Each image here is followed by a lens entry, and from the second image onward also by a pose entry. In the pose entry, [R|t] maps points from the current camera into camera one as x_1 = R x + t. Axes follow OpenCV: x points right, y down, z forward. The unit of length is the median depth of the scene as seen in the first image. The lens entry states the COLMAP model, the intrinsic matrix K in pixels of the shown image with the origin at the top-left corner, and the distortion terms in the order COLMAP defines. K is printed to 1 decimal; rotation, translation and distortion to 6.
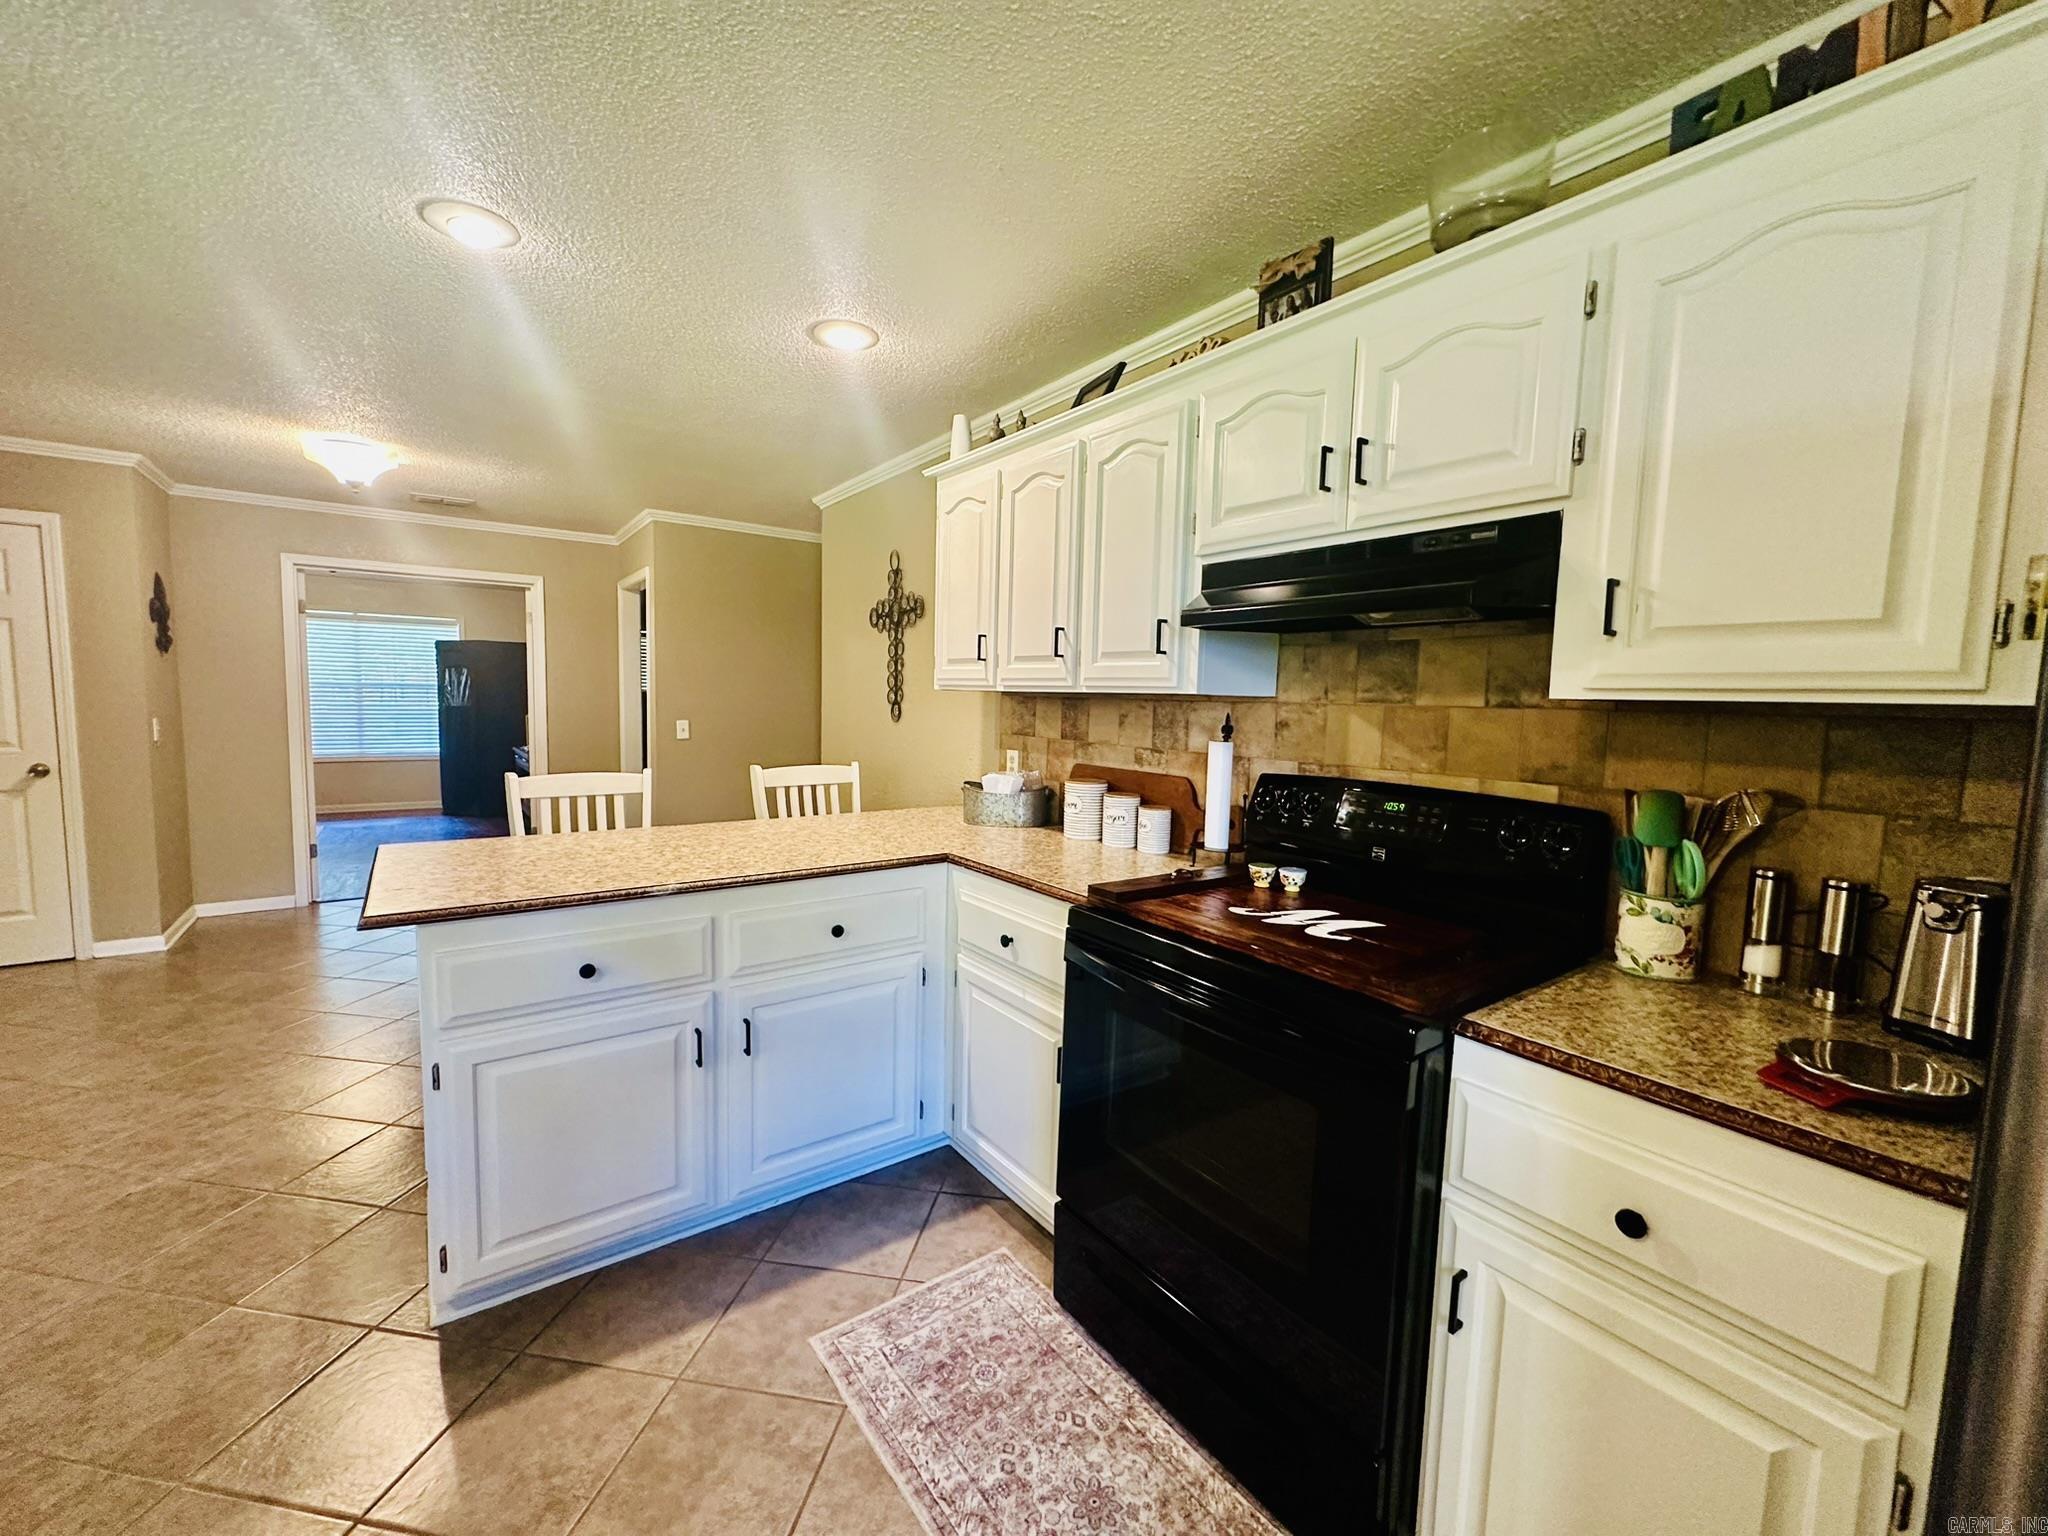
lens RADIAL K [[816.6, 0, 1021.9], [0, 816.6, 761.8], [0, 0, 1]] dist [-0.003744, 0.001490]
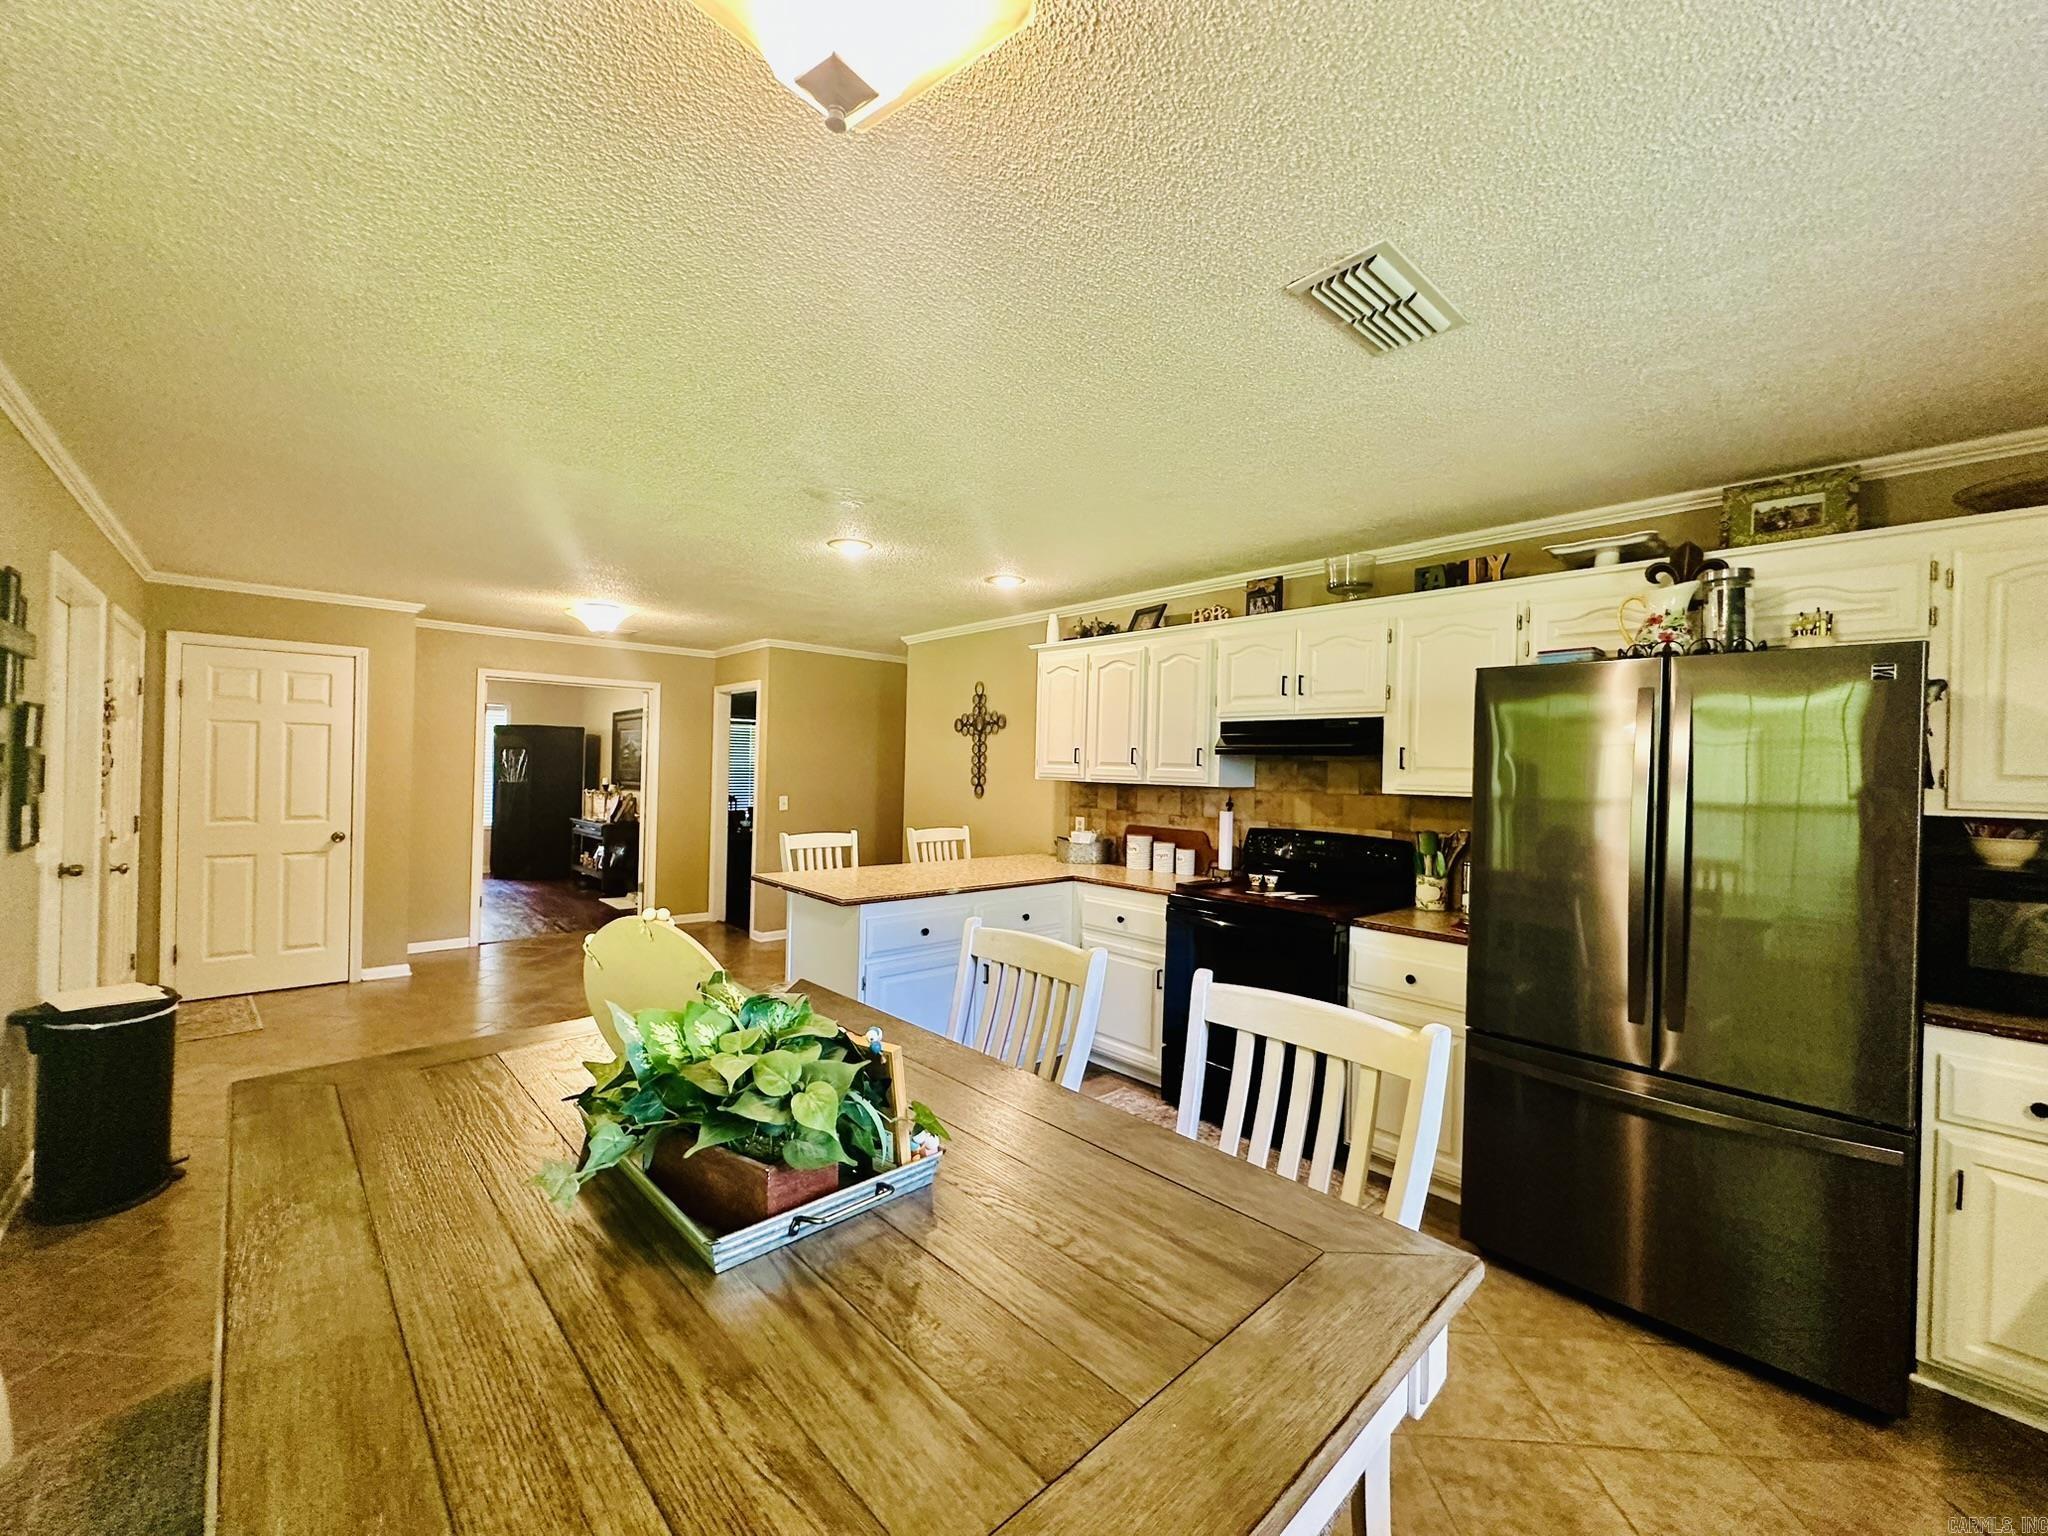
lens RADIAL K [[816.6, 0, 1019.9], [0, 816.6, 760.5], [0, 0, 1]] dist [-0.003744, 0.001490]
pose [[0.994354, 0.001953, 0.106092, -0.378050], [0.007099, 0.996366, -0.084879, 0.012973], [-0.105873, 0.085153, 0.990727, -0.719991]]
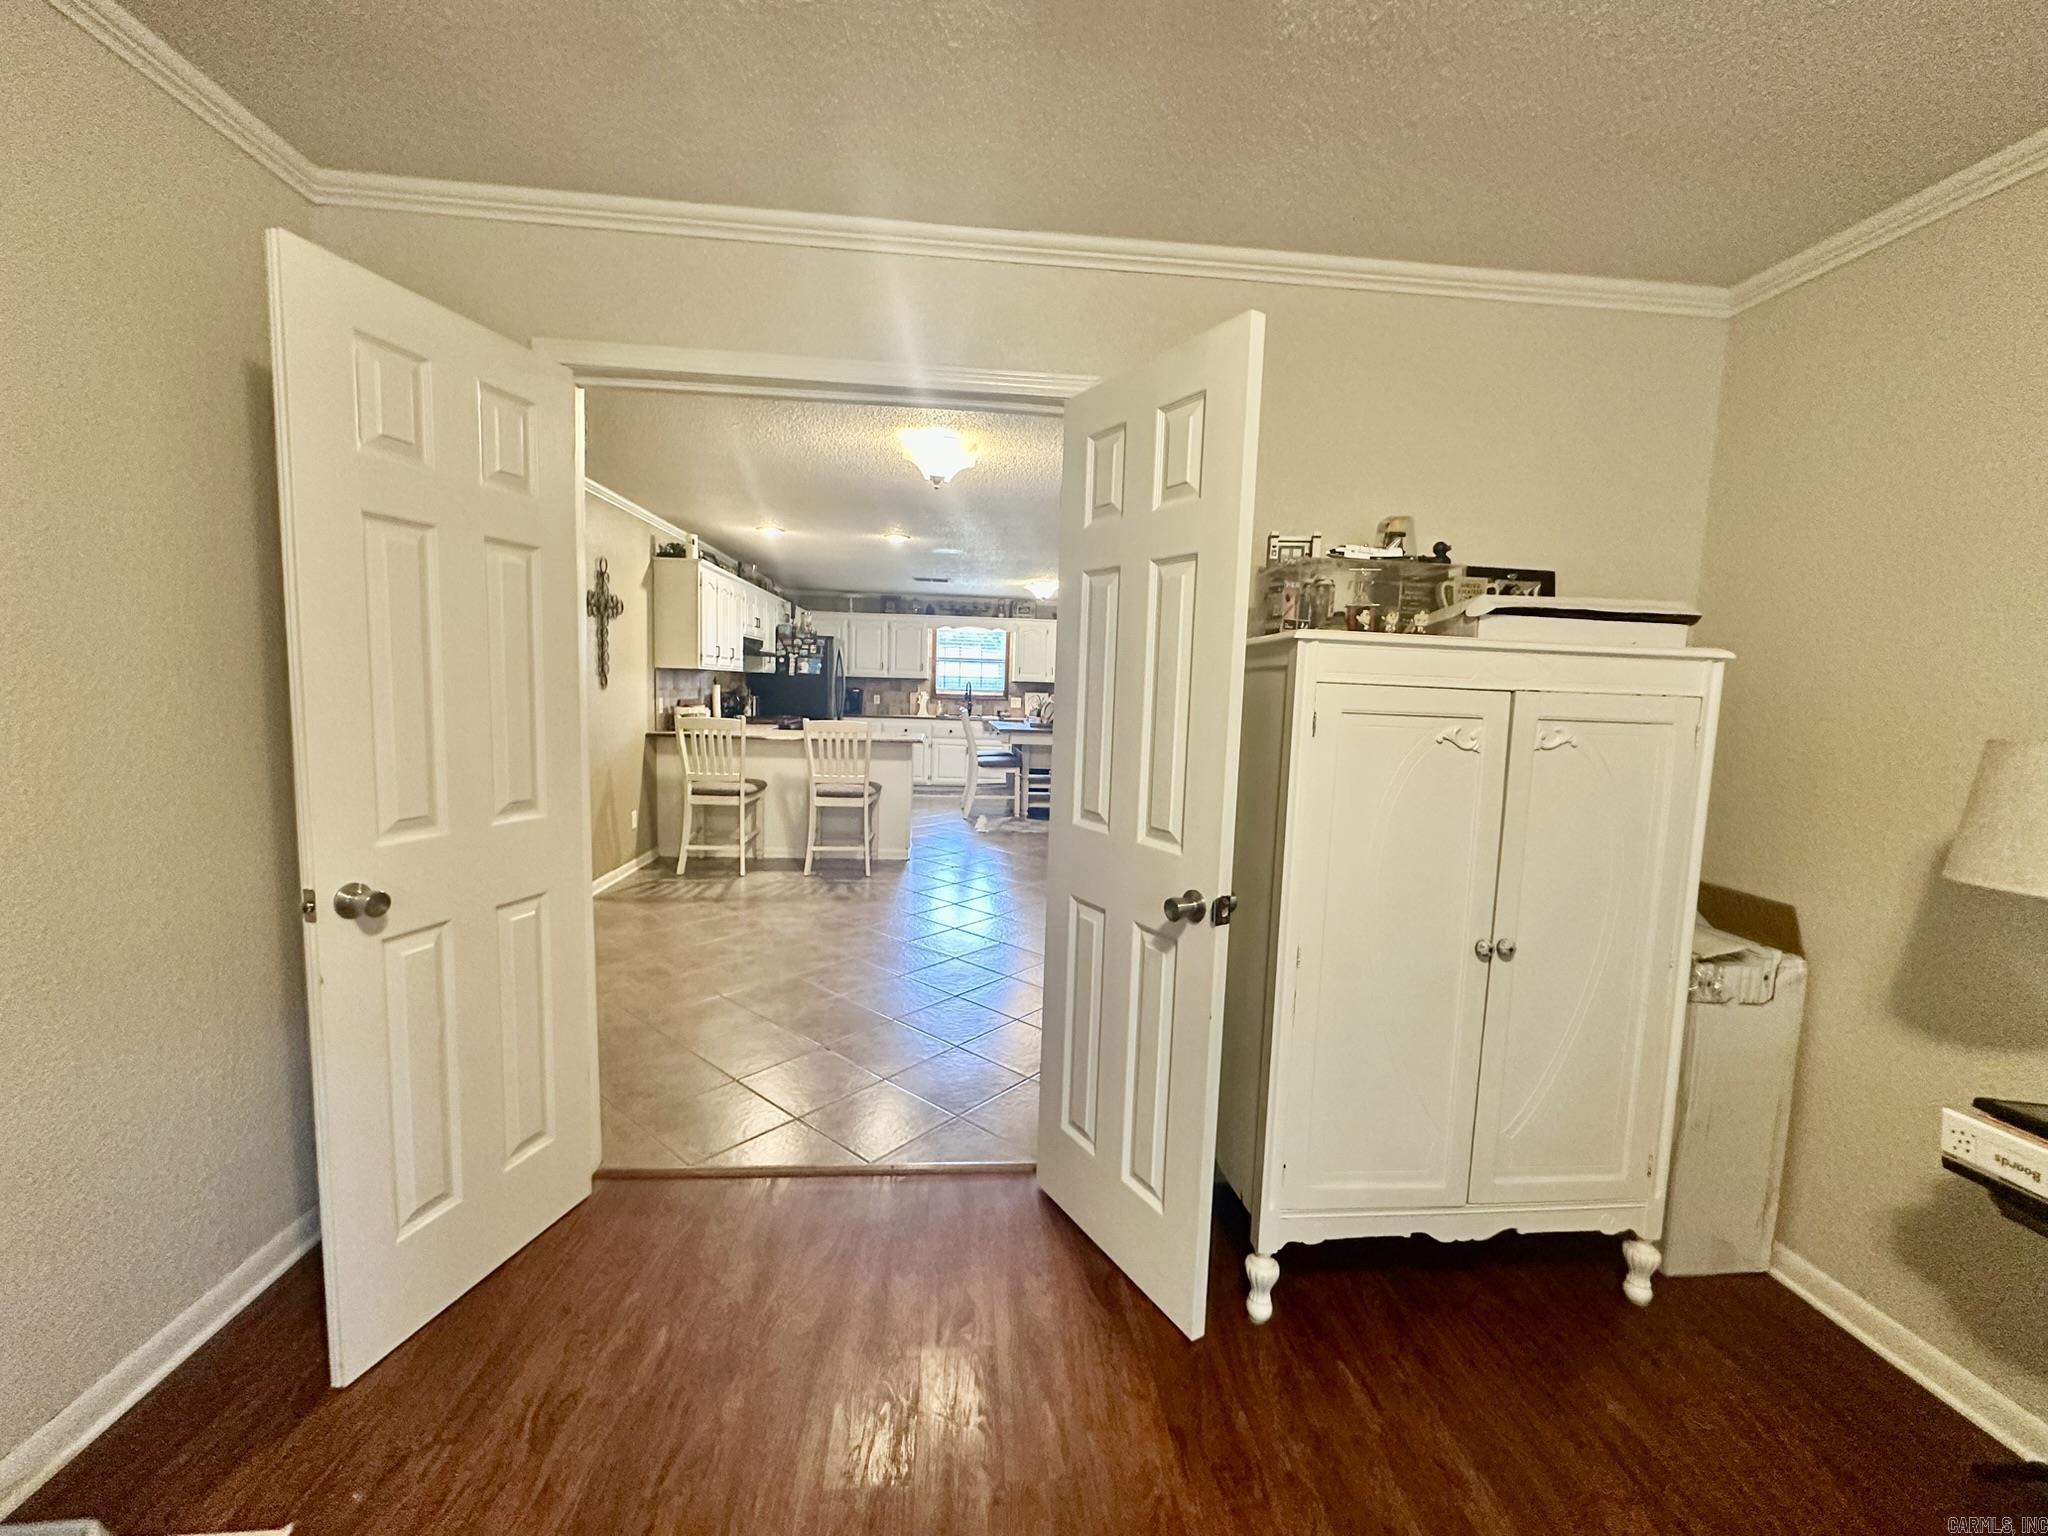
lens RADIAL K [[816.6, 0, 1026.2], [0, 816.6, 770.4], [0, 0, 1]] dist [-0.003744, 0.001490]
pose [[-0.855219, -0.103974, 0.507731, -2.254214], [-0.009708, 0.982711, 0.184889, -0.272165], [-0.518176, 0.153192, -0.841443, 2.839576]]
